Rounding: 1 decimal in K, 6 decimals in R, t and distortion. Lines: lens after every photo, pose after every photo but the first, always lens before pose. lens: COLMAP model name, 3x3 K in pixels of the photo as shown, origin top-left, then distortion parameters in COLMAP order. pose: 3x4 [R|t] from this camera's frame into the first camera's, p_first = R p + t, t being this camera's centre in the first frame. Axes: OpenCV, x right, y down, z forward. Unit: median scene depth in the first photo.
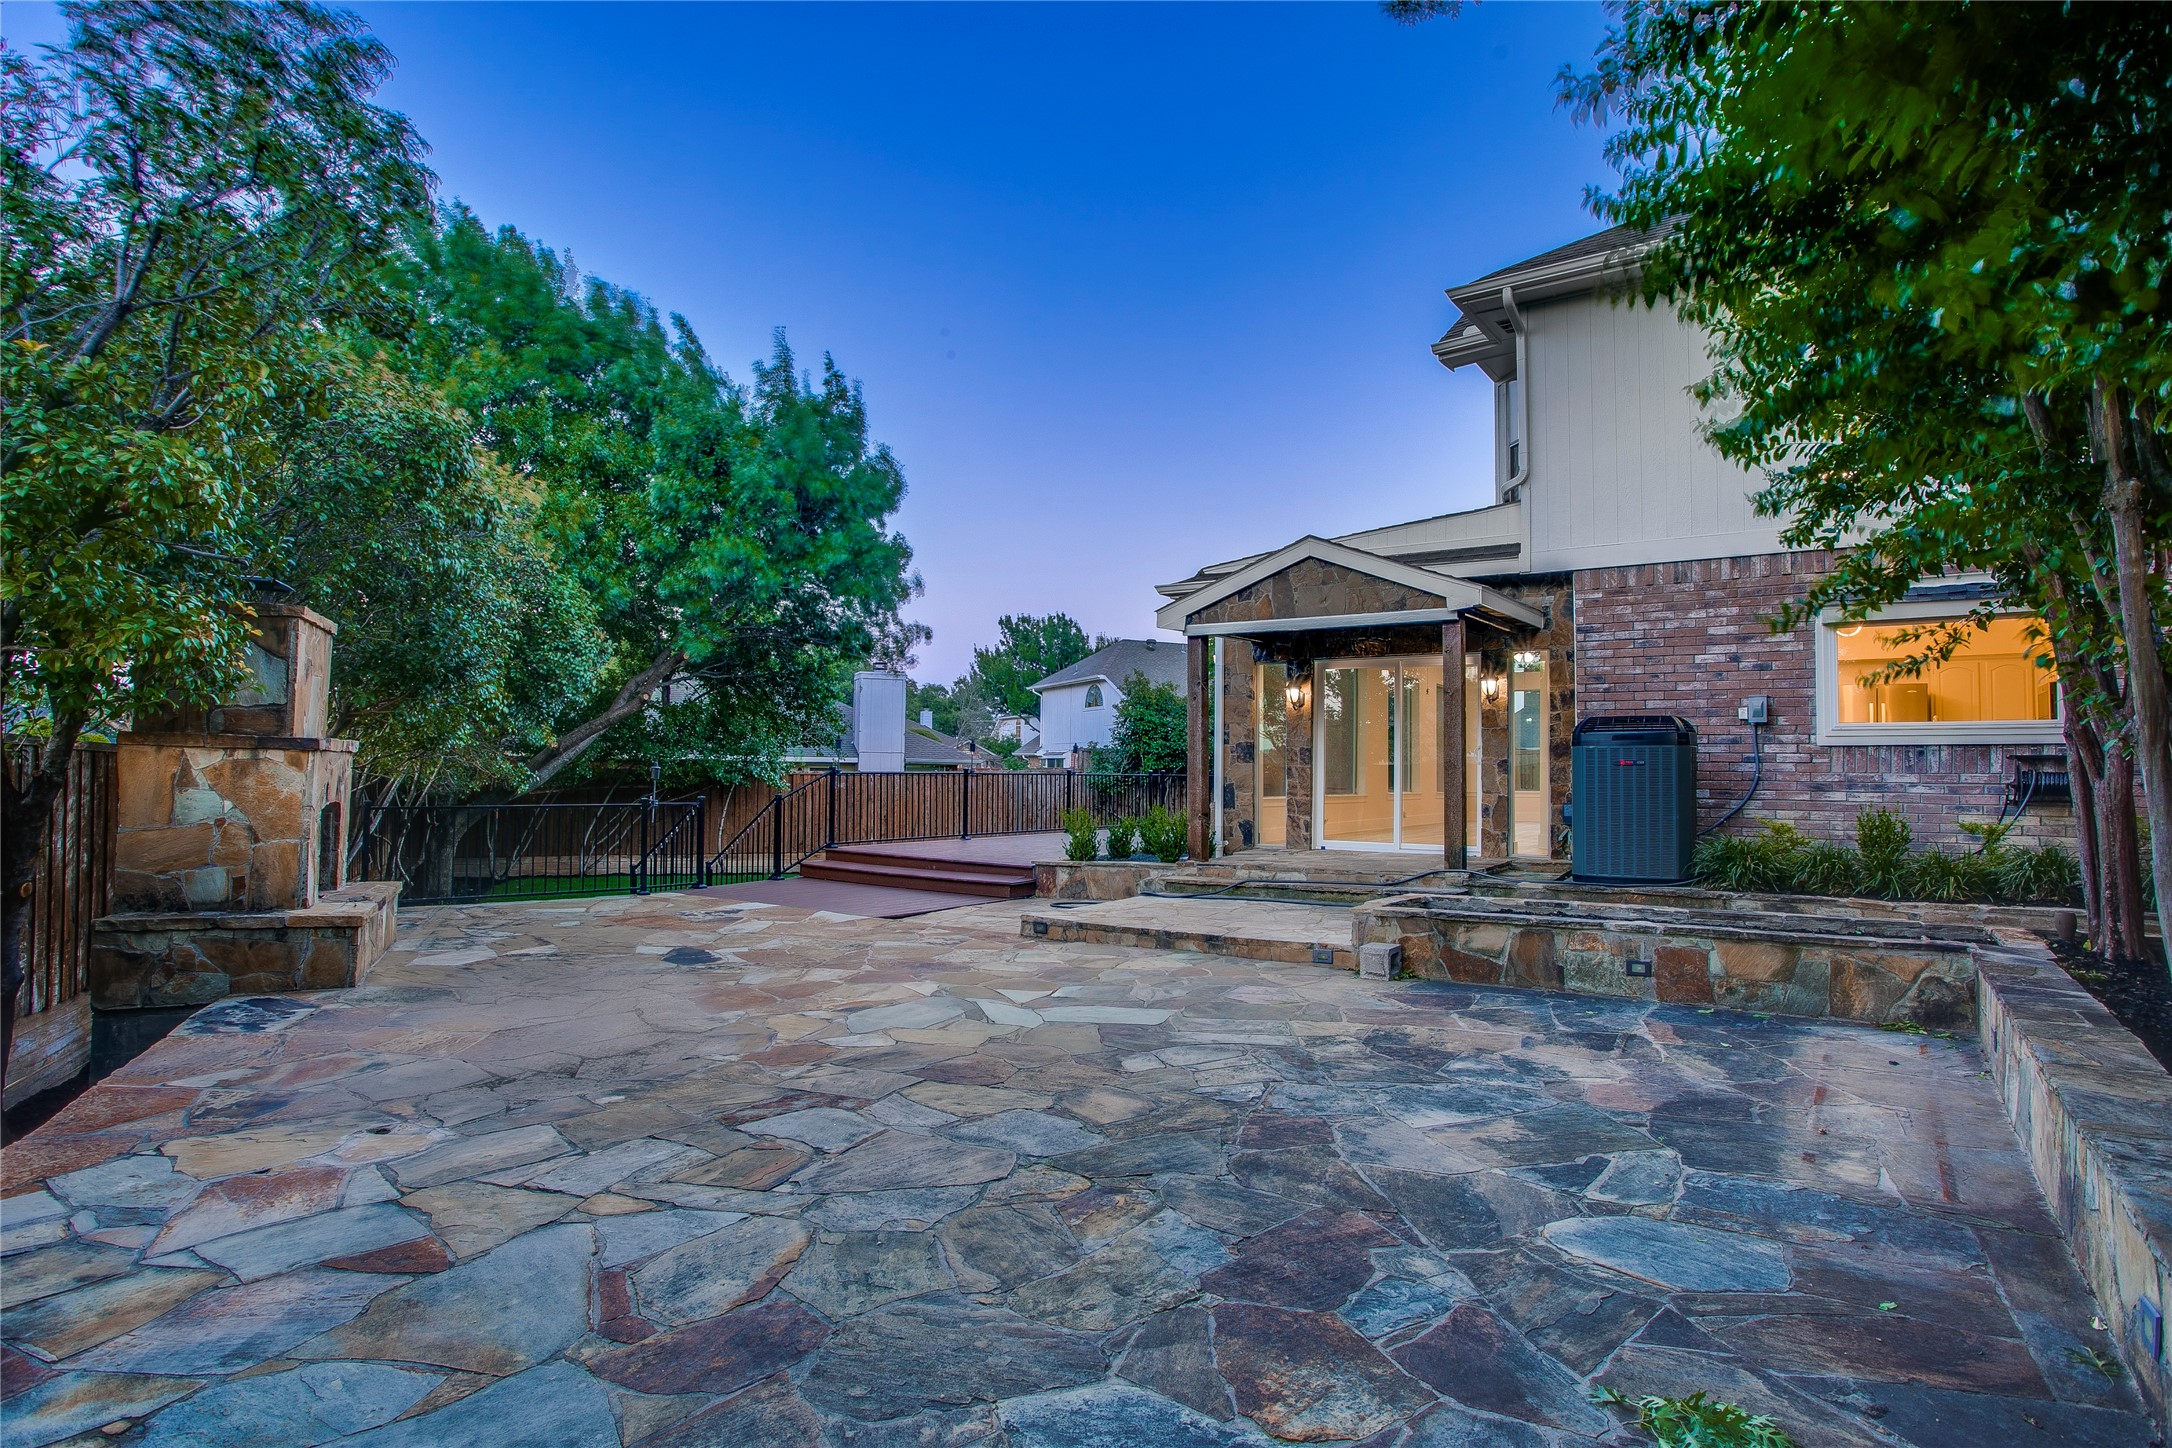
lens RADIAL K [[1203.9, 0, 1086.0], [0, 1203.9, 724.0], [0, 0, 1]] dist [-0.050855, -0.000017]
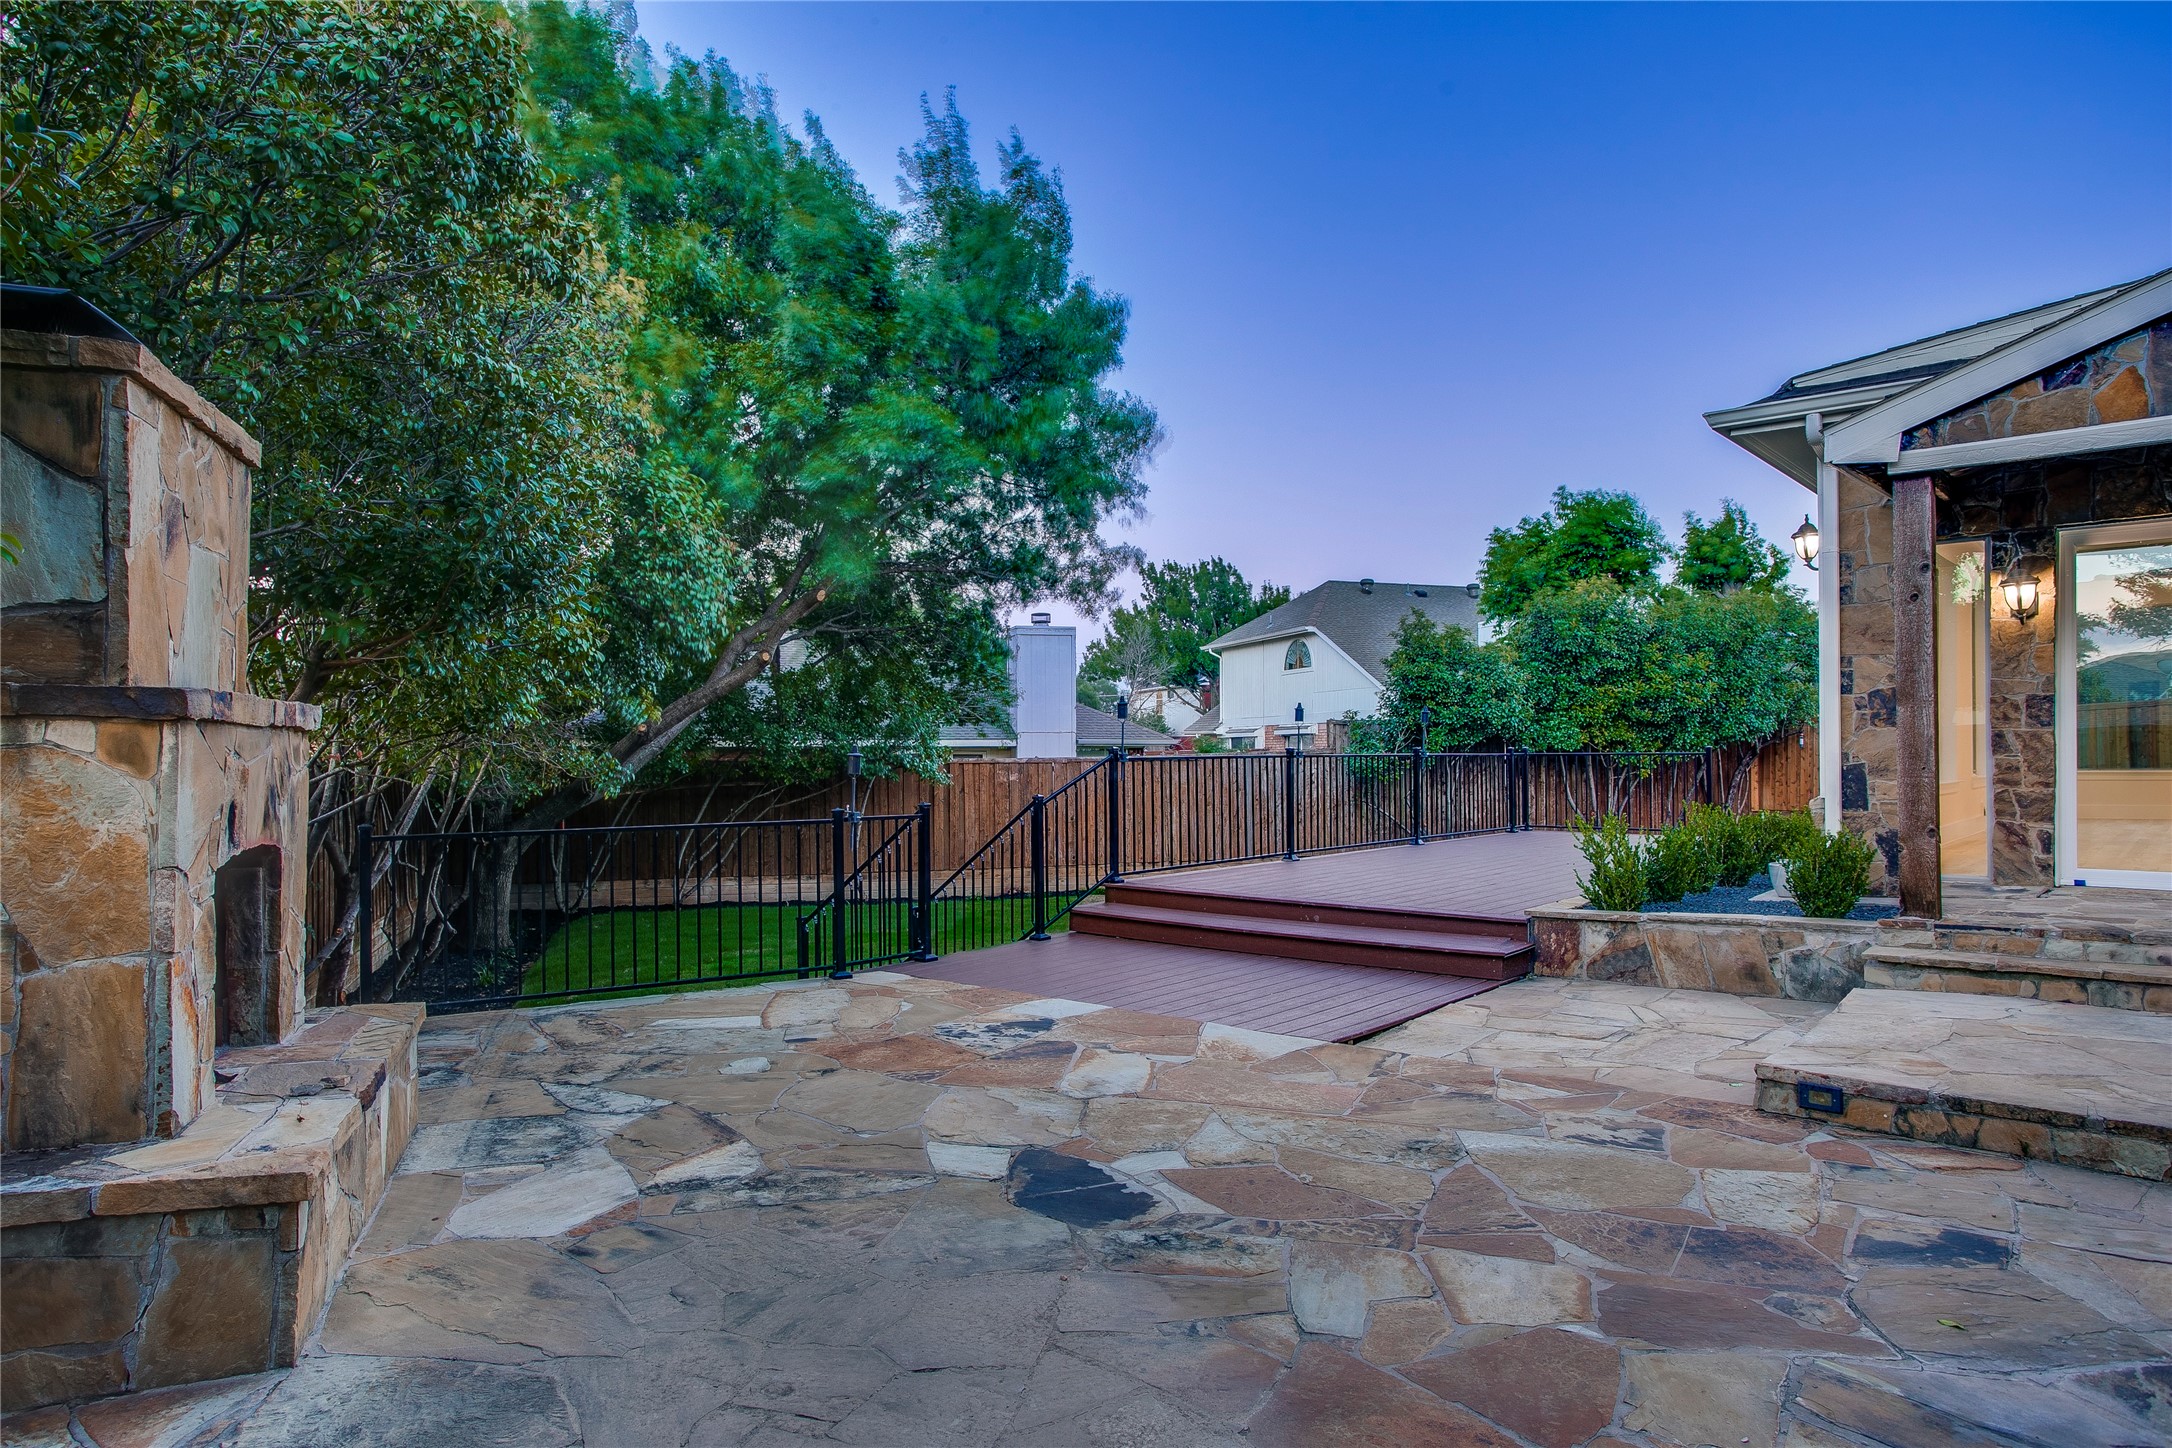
lens RADIAL K [[1364.0, 0, 1017.0], [0, 1364.0, 758.2], [0, 0, 1]] dist [-0.018723, 0.002551]
pose [[0.992032, -0.017986, -0.124698, -0.175280], [0.023043, 0.998964, 0.039232, 0.012514], [0.123863, -0.041793, 0.991419, 0.316239]]
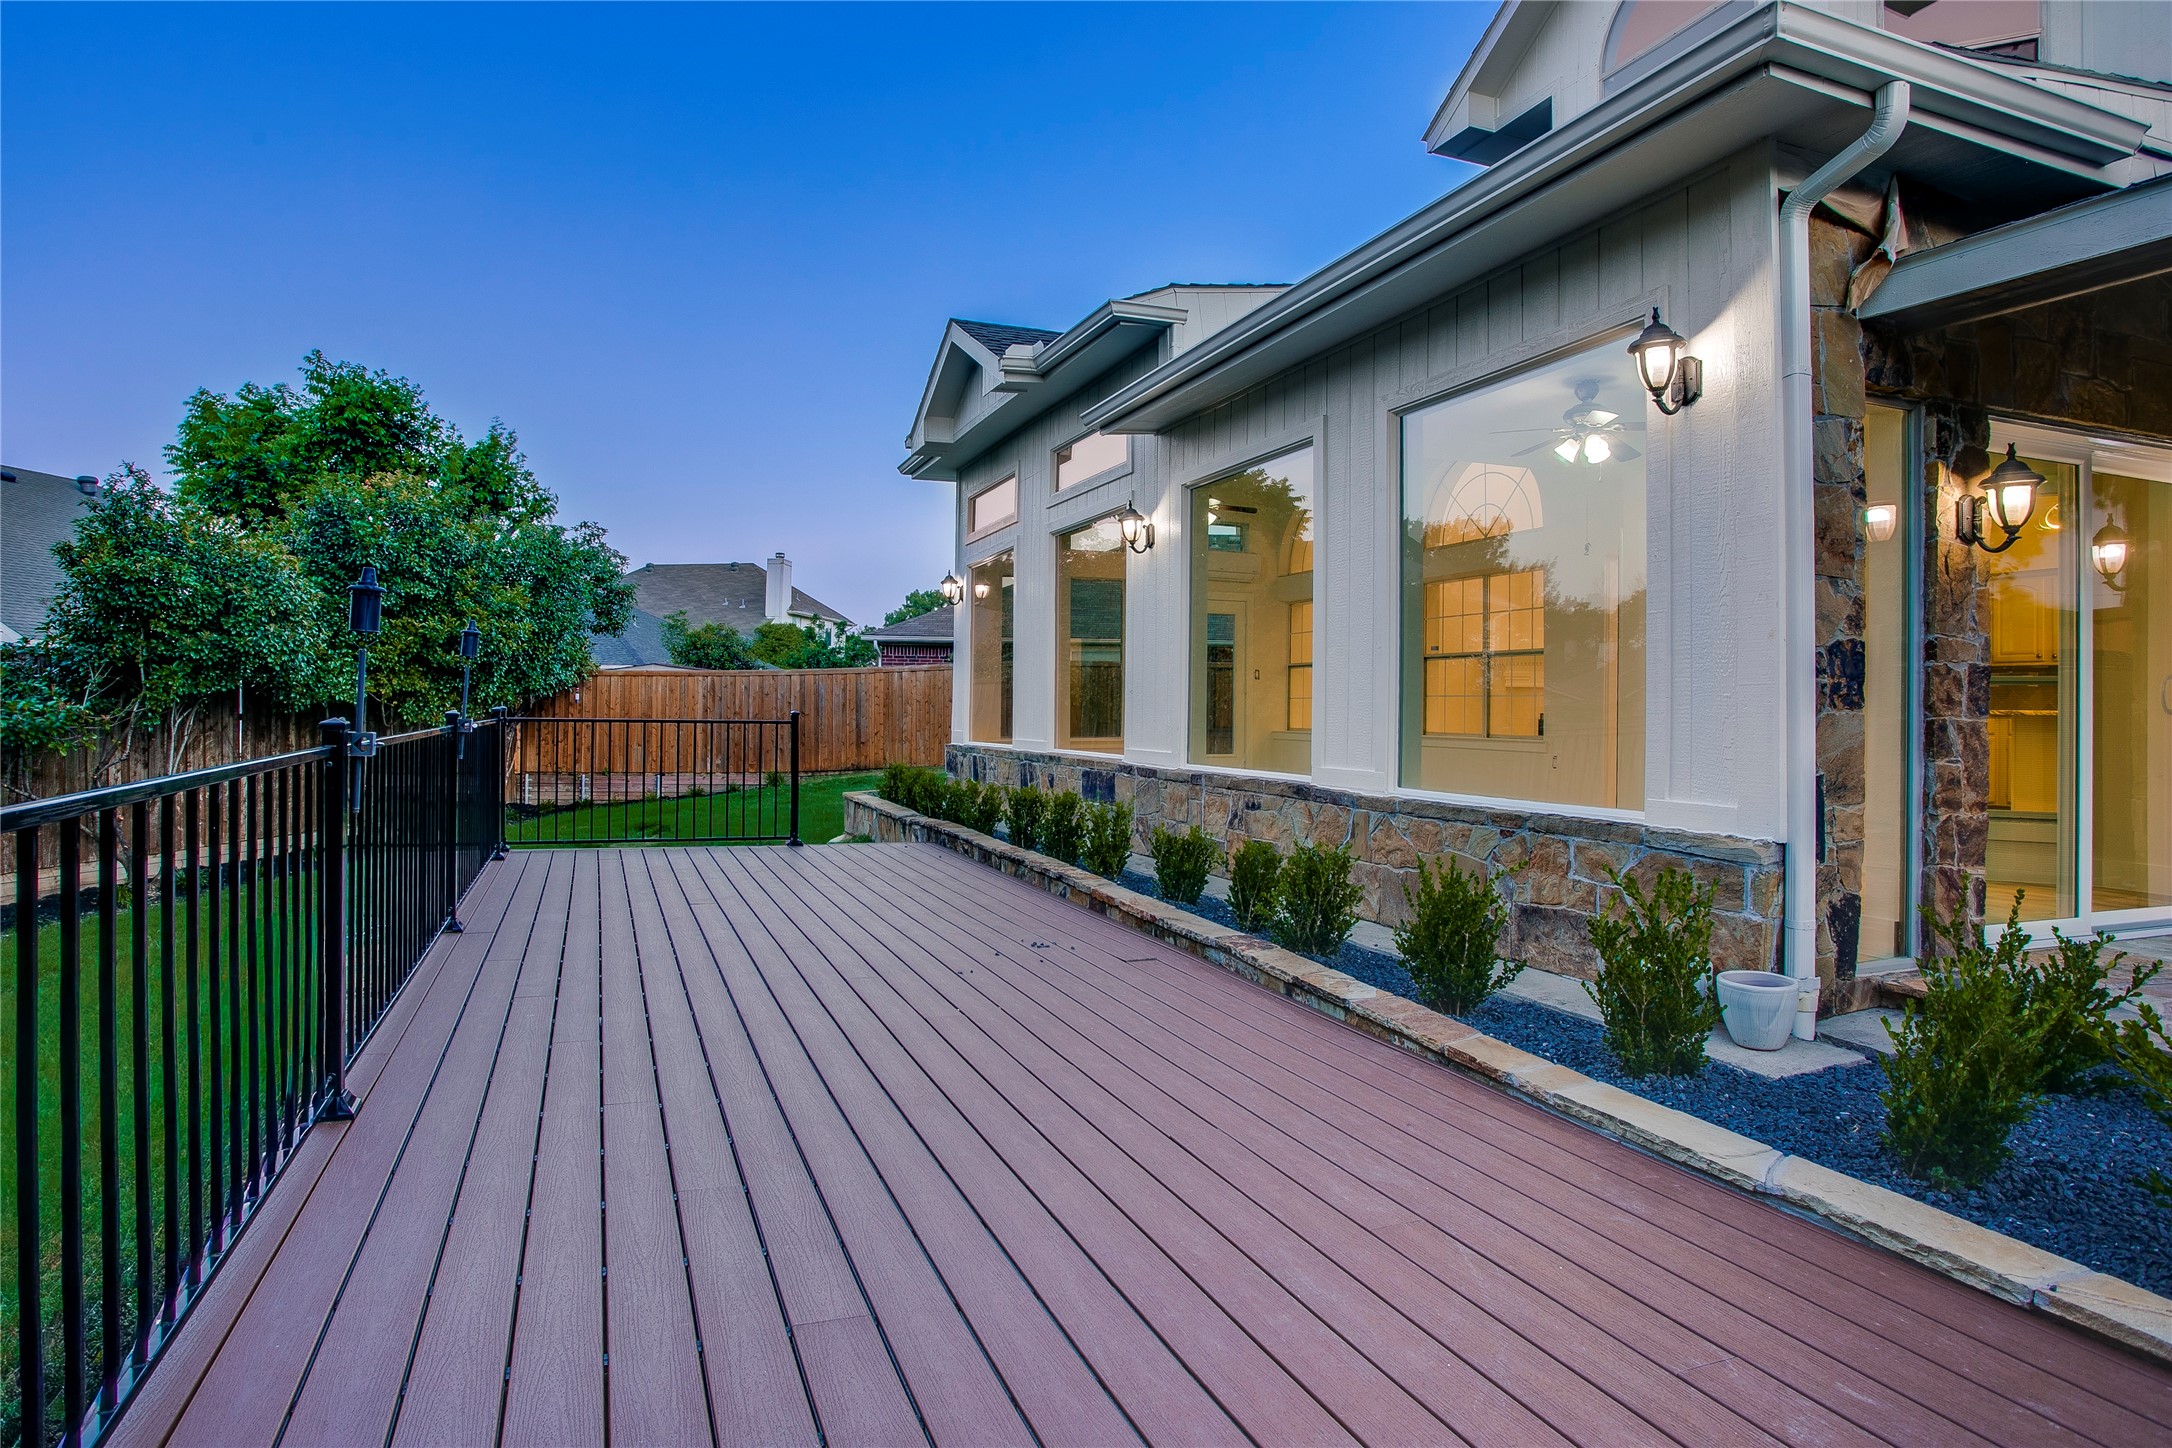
lens RADIAL K [[1157.4, 0, 1000.2], [0, 1157.4, 676.7], [0, 0, 1]] dist [-0.028685, 0.000533]
pose [[0.572751, 0.015483, 0.819583, -0.215663], [-0.038909, 0.999208, 0.008315, 0.028021], [-0.818806, -0.036652, 0.572900, 0.942389]]
